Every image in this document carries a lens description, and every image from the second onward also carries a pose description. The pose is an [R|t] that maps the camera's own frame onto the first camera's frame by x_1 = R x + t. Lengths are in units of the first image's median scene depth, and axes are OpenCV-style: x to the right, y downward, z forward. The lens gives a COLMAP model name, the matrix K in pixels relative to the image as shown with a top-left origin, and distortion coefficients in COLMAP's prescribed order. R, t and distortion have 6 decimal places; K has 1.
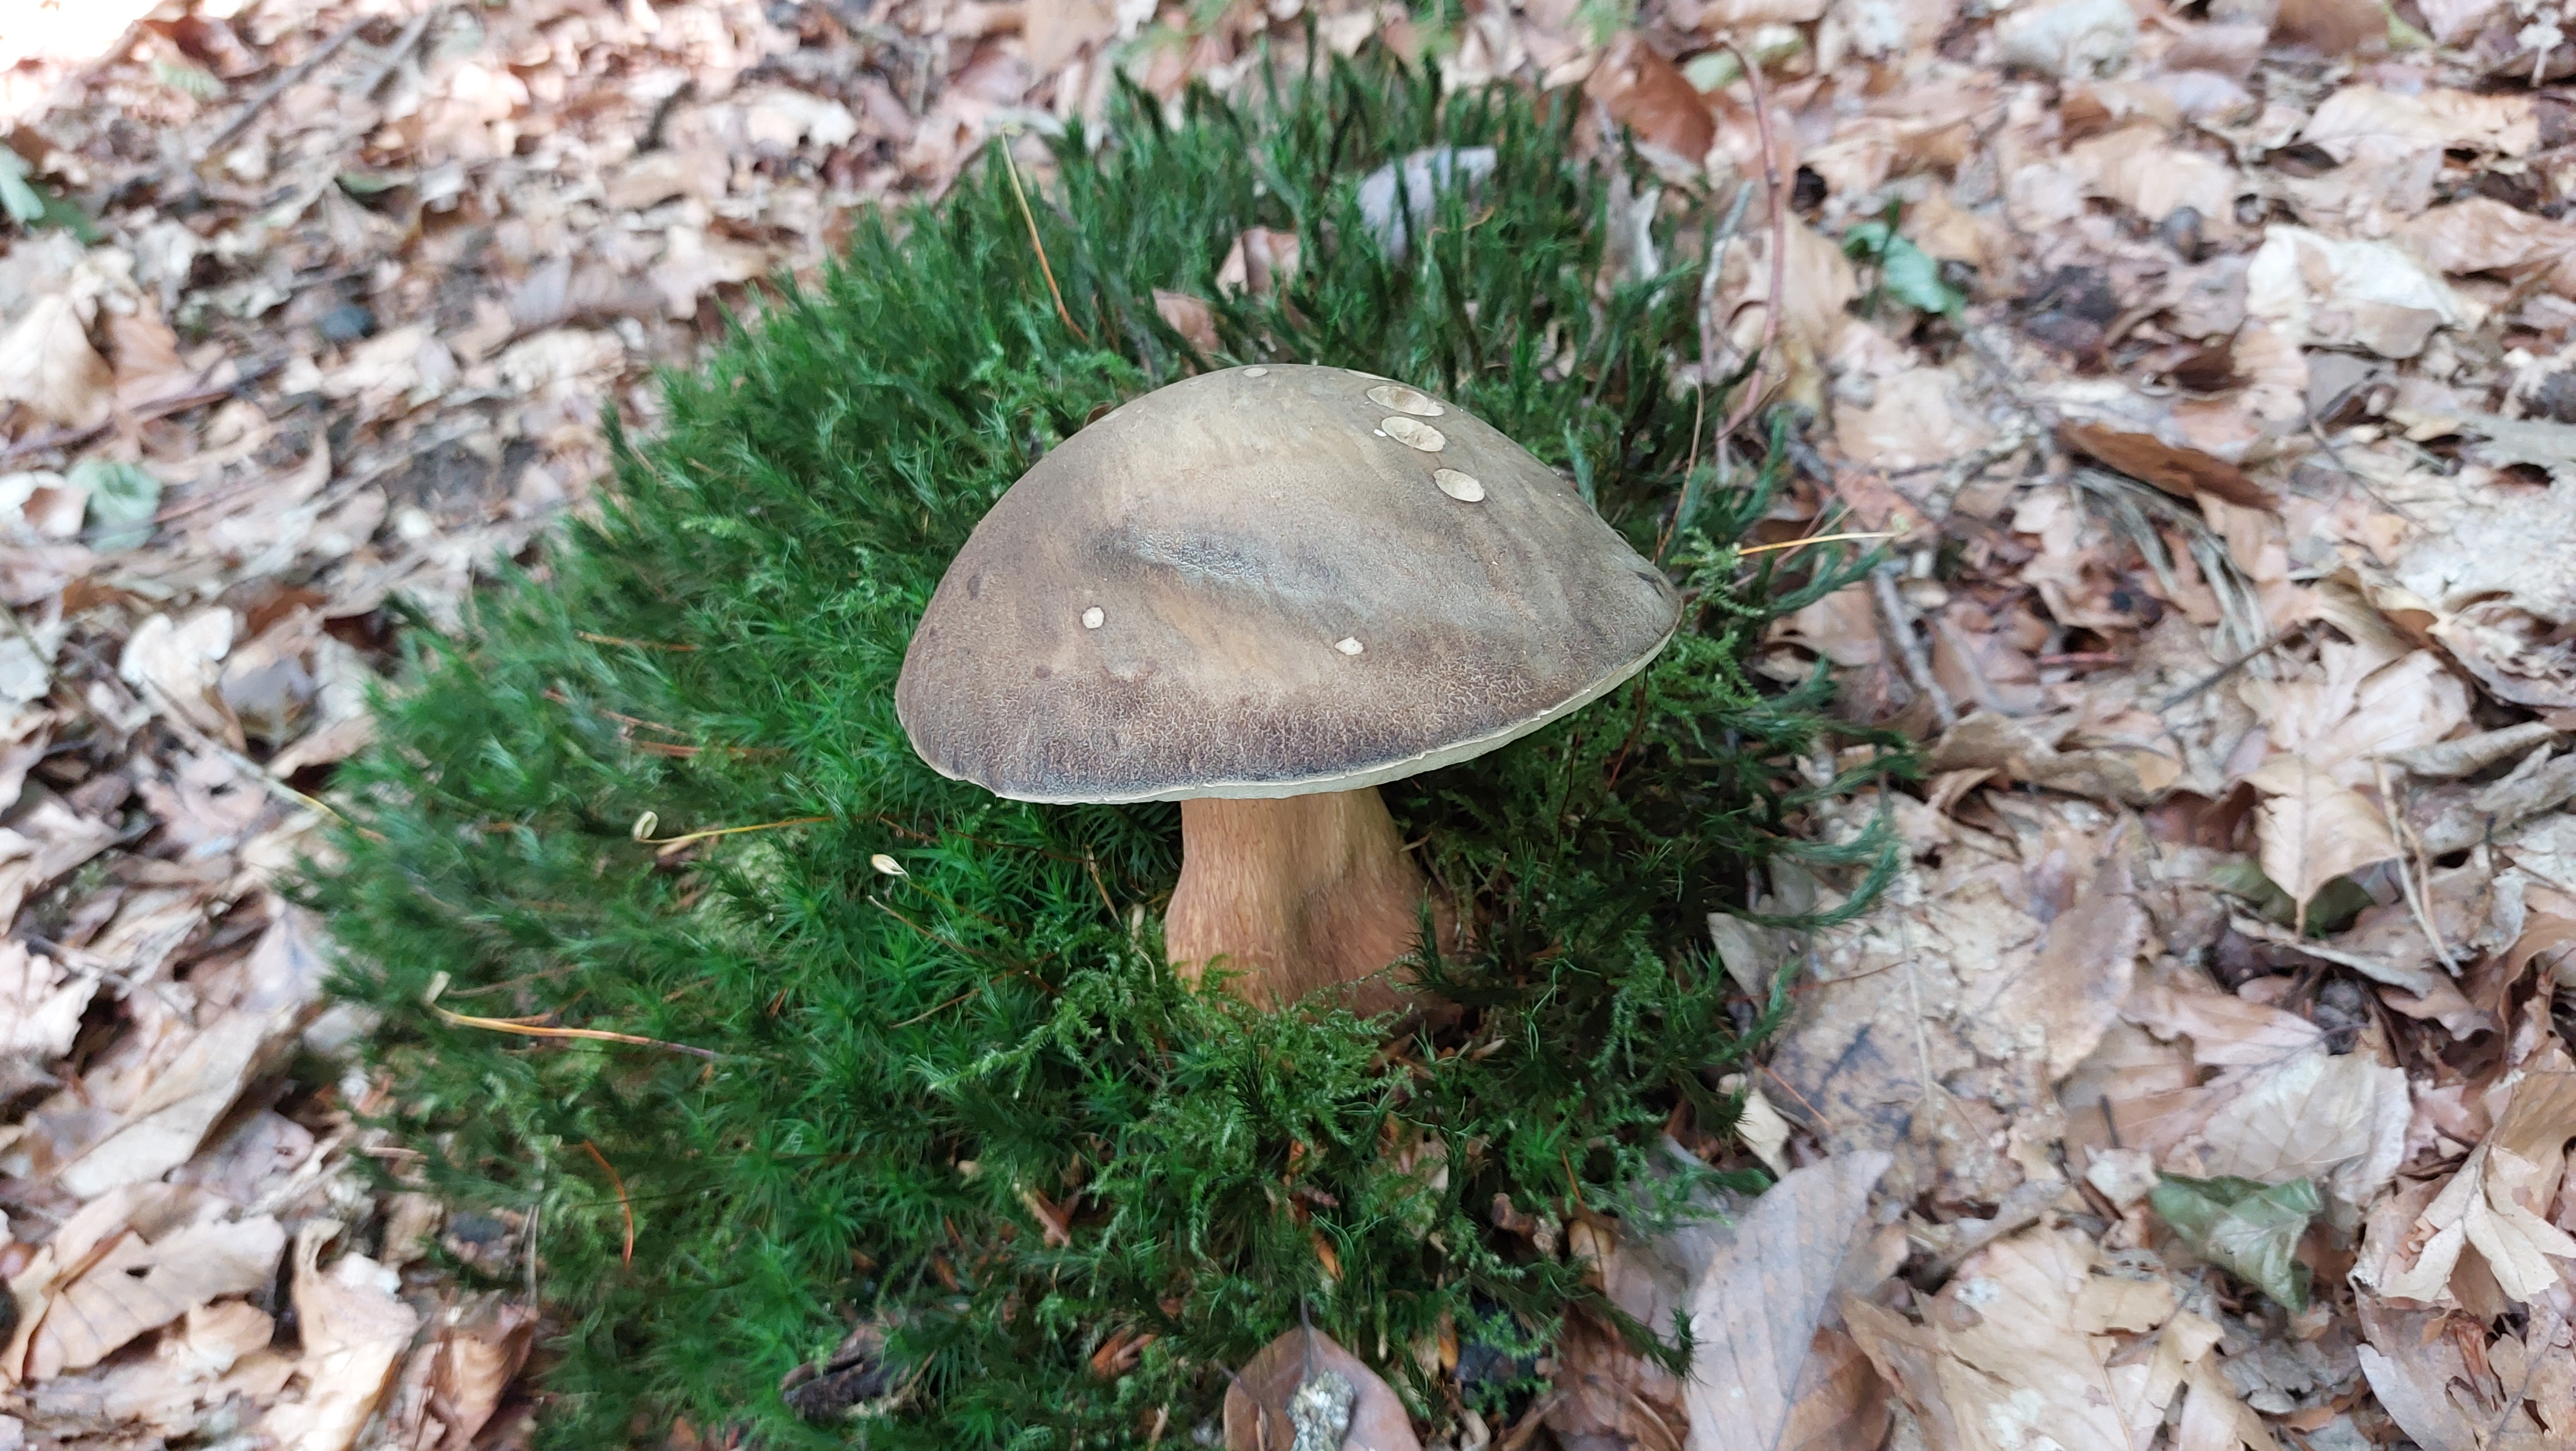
lens RADIAL K [[1823.1, 0, 1289.9], [0, 1823.1, 730.8], [0, 0, 1]] dist [-0.026929, 0.004402]
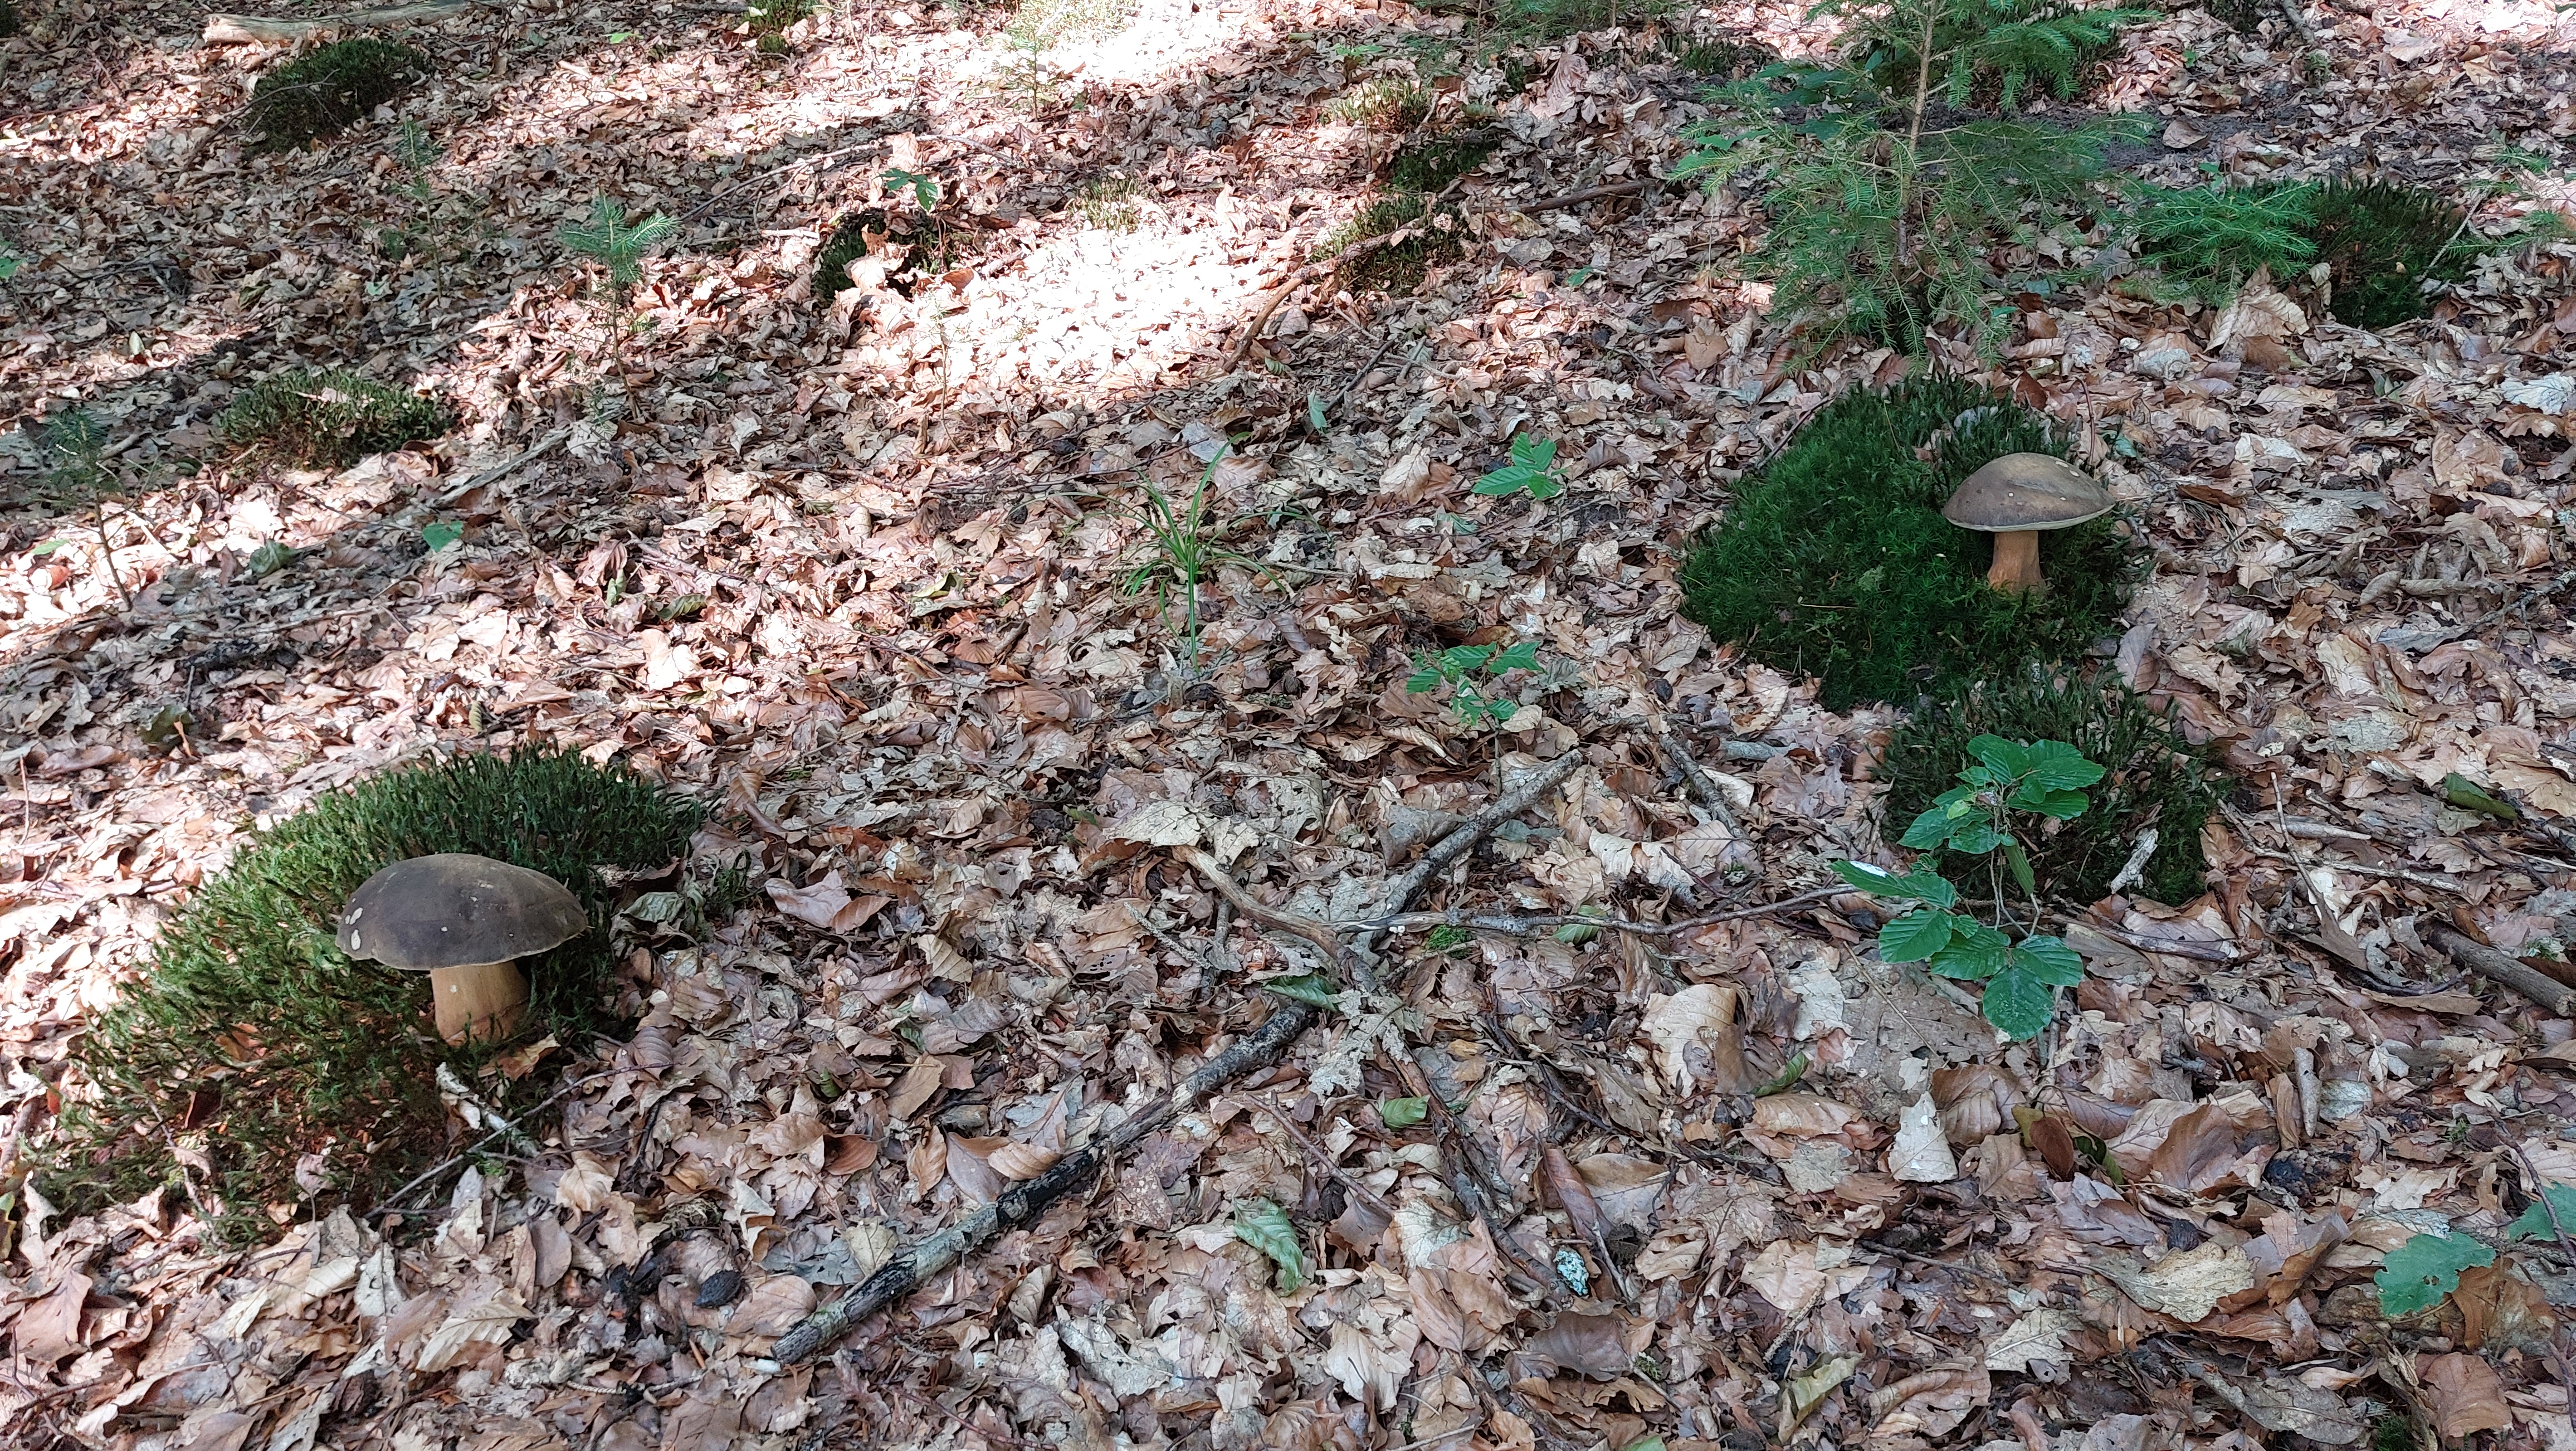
lens RADIAL K [[1823.1, 0, 1294.6], [0, 1823.1, 703.8], [0, 0, 1]] dist [-0.026929, 0.004402]
pose [[0.999651, 0.012420, -0.023336, -1.005520], [-0.015515, 0.990377, -0.137527, 0.637496], [0.021403, 0.137841, 0.990223, -2.054354]]
